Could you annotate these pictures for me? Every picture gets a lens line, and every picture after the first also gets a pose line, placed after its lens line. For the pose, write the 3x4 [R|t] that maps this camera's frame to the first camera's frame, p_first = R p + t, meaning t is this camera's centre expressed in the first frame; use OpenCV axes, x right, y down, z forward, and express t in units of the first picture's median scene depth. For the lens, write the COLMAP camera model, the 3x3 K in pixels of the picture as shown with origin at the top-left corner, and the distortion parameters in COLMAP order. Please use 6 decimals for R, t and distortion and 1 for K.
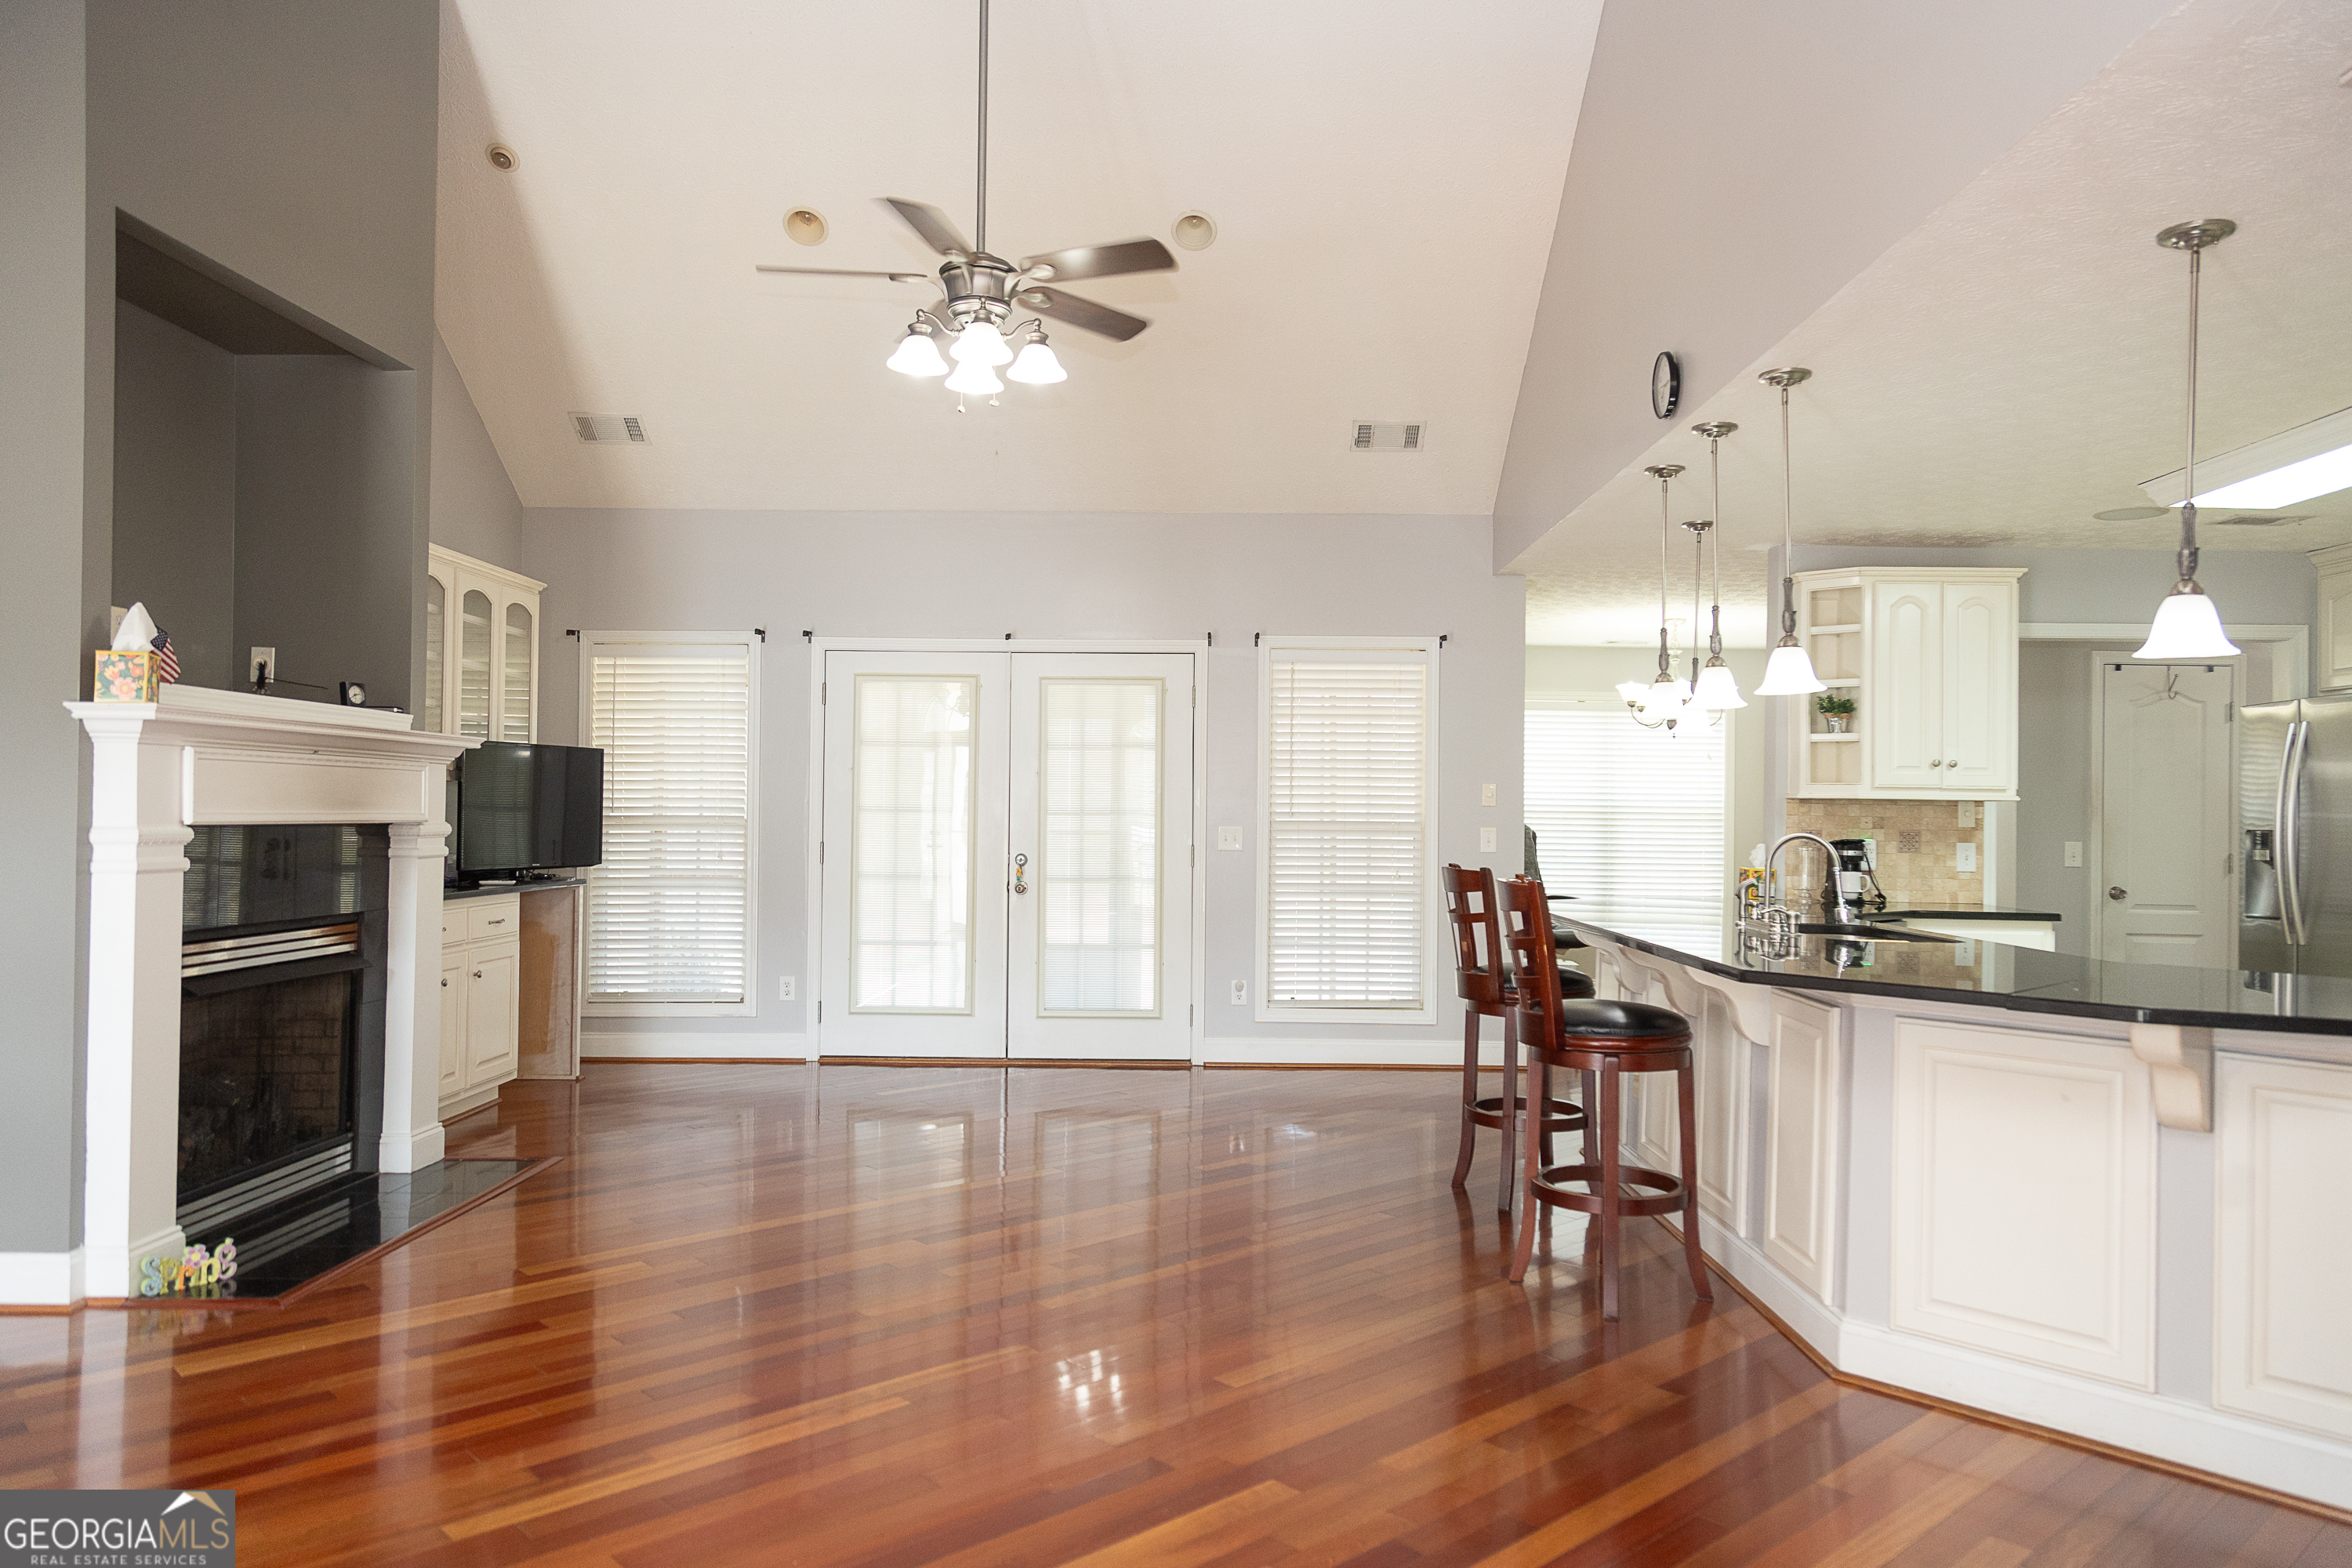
lens RADIAL K [[1570.5, 0, 1176.0], [0, 1570.5, 784.0], [0, 0, 1]] dist [0.006639, 0.000685]
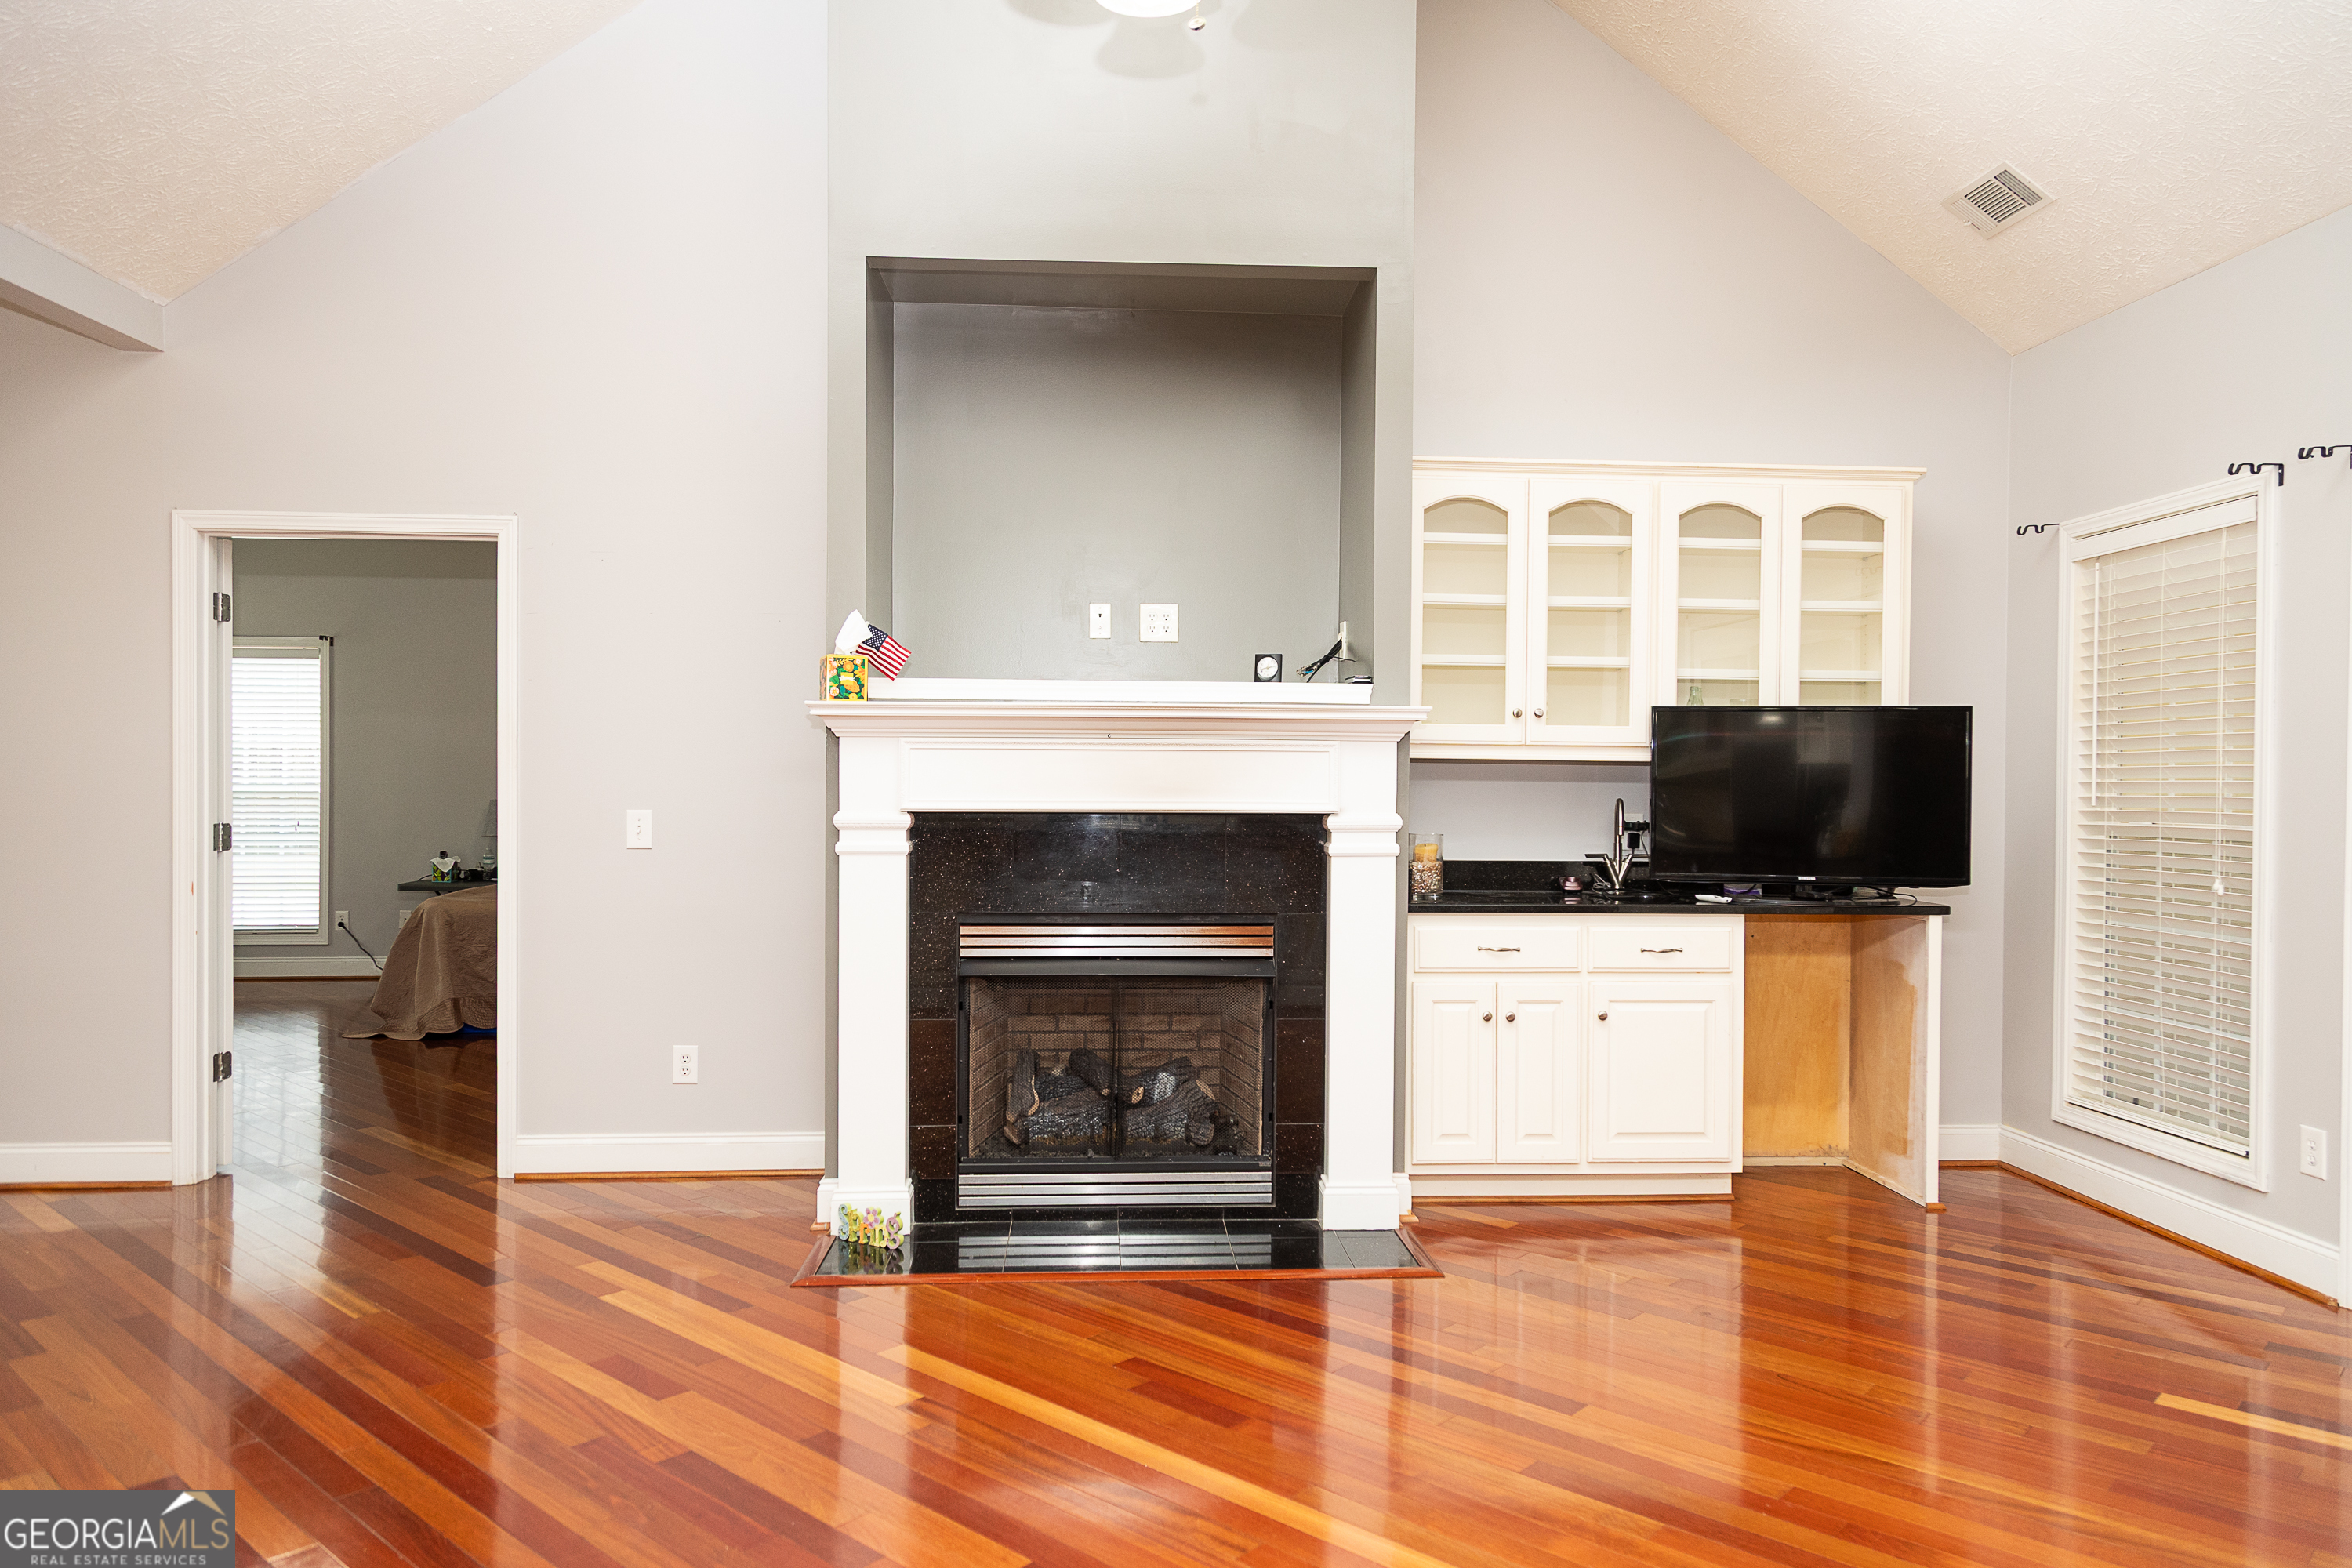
lens RADIAL K [[1570.5, 0, 1176.0], [0, 1570.5, 784.0], [0, 0, 1]] dist [0.006639, 0.000685]
pose [[0.056165, 0.004584, -0.998411, 0.342922], [0.012166, 0.999912, 0.005275, 0.003472], [0.998347, -0.012443, 0.056104, 0.869531]]
